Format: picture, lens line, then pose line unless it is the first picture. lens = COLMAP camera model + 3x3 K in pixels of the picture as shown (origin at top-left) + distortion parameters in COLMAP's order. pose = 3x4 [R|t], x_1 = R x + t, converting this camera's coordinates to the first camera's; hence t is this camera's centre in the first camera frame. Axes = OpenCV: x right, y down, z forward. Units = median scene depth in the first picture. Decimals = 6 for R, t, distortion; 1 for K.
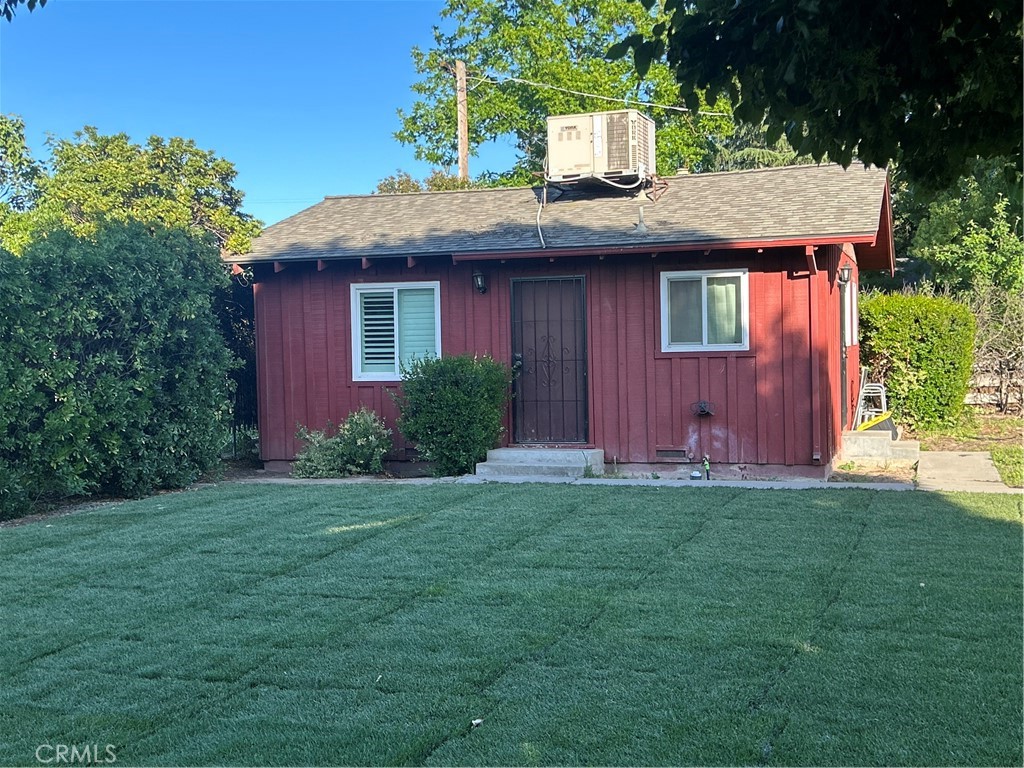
lens RADIAL K [[1286.0, 0, 512.0], [0, 1286.0, 384.0], [0, 0, 1]] dist [0.002354, -0.001405]
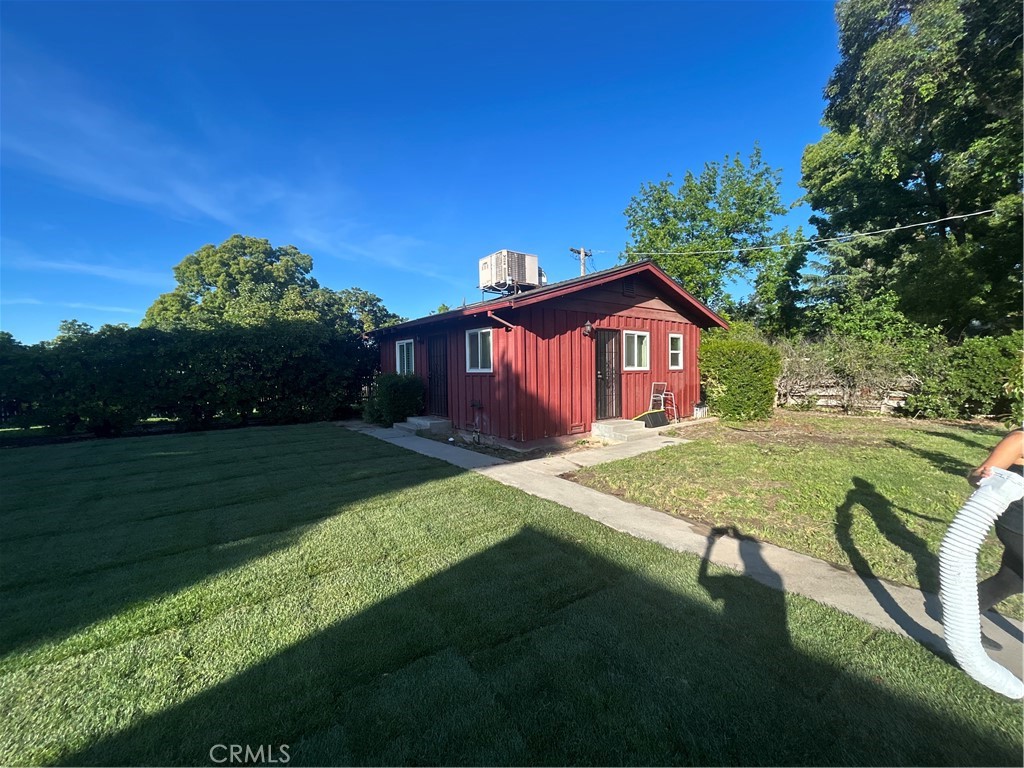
lens RADIAL K [[412.6, 0, 512.0], [0, 412.6, 384.0], [0, 0, 1]] dist [-0.001953, -0.000448]
pose [[0.821477, 0.032107, -0.569337, 0.514271], [-0.022513, 0.999461, 0.023879, -0.024143], [0.569797, -0.006798, 0.821758, 0.526736]]
